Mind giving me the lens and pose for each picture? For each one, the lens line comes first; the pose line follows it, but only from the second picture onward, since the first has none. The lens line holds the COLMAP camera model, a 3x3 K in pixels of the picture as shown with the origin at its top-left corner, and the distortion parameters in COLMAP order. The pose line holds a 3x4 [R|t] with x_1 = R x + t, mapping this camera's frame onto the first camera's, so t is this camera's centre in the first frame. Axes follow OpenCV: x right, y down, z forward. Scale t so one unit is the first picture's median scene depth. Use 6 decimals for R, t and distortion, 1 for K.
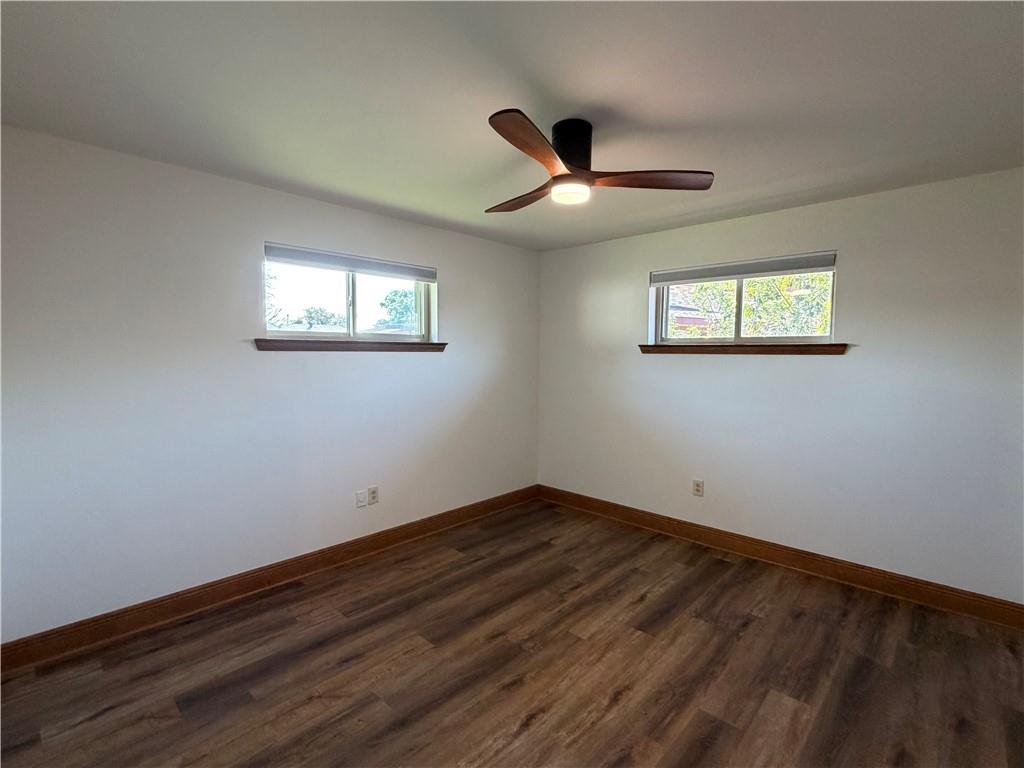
lens RADIAL K [[477.7, 0, 512.0], [0, 477.7, 384.0], [0, 0, 1]] dist [0.000533, 0.000065]
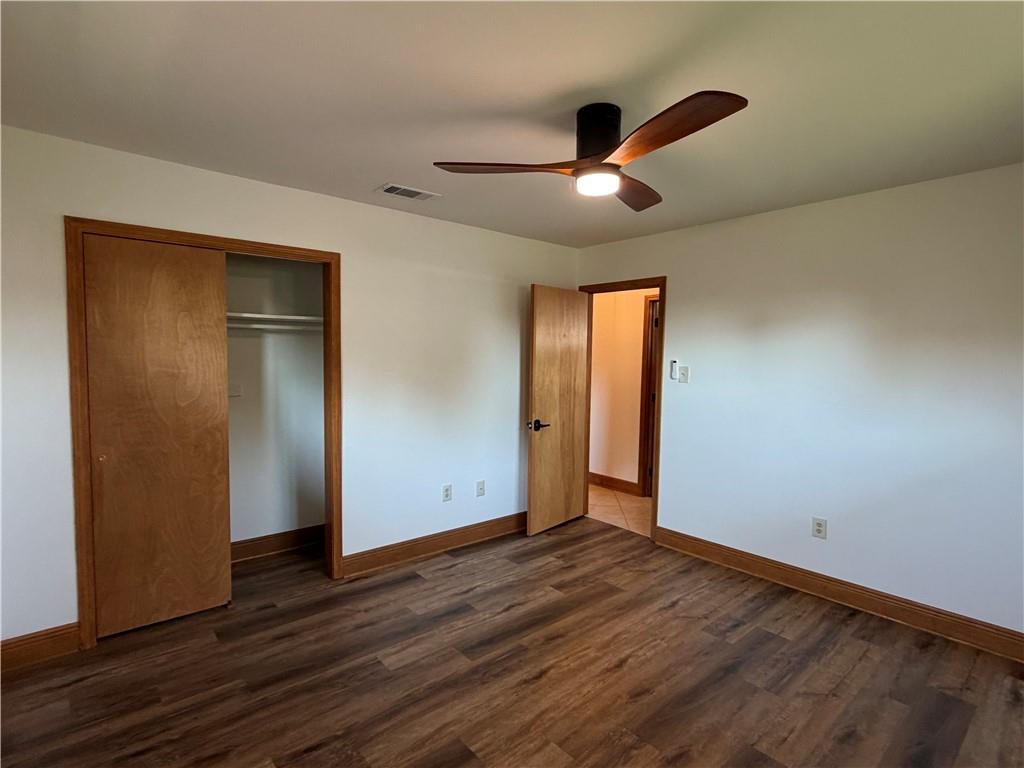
lens RADIAL K [[528.5, 0, 512.0], [0, 528.5, 384.0], [0, 0, 1]] dist [-0.001530, -0.000603]
pose [[-0.994660, -0.026816, 0.099659, 0.173089], [-0.014512, 0.992399, 0.122201, -0.138518], [-0.102178, 0.120103, -0.987489, 2.025648]]
